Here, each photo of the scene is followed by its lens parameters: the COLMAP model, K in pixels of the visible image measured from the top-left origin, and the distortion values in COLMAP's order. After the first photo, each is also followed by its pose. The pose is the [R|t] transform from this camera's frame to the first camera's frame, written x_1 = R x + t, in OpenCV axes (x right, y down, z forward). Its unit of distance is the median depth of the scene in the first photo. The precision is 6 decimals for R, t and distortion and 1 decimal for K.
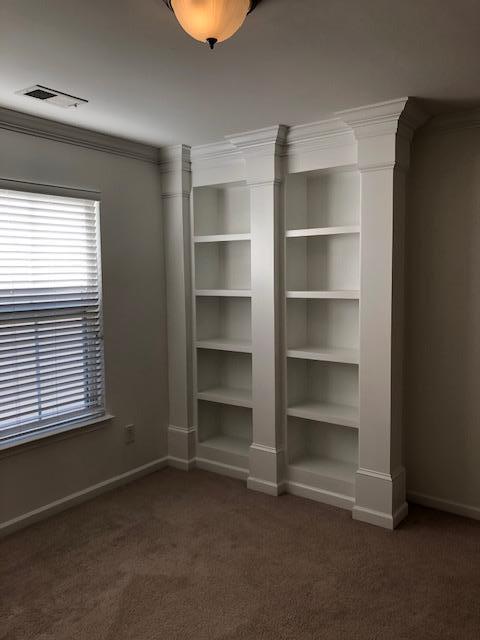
lens RADIAL K [[522.1, 0, 243.1], [0, 522.1, 317.4], [0, 0, 1]] dist [0.019023, -0.015280]
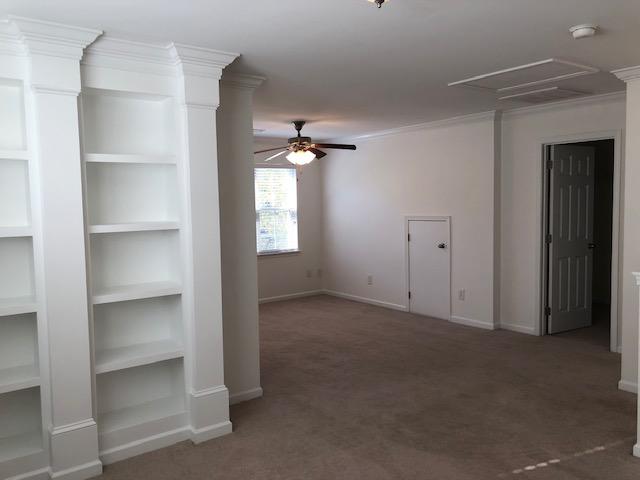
lens RADIAL K [[522.1, 0, 318.3], [0, 522.1, 236.8], [0, 0, 1]] dist [0.019023, -0.015280]
pose [[0.273210, -0.062386, 0.959929, -0.694032], [0.104443, 0.993919, 0.034869, -0.027098], [-0.956268, 0.090731, 0.278065, 0.465642]]
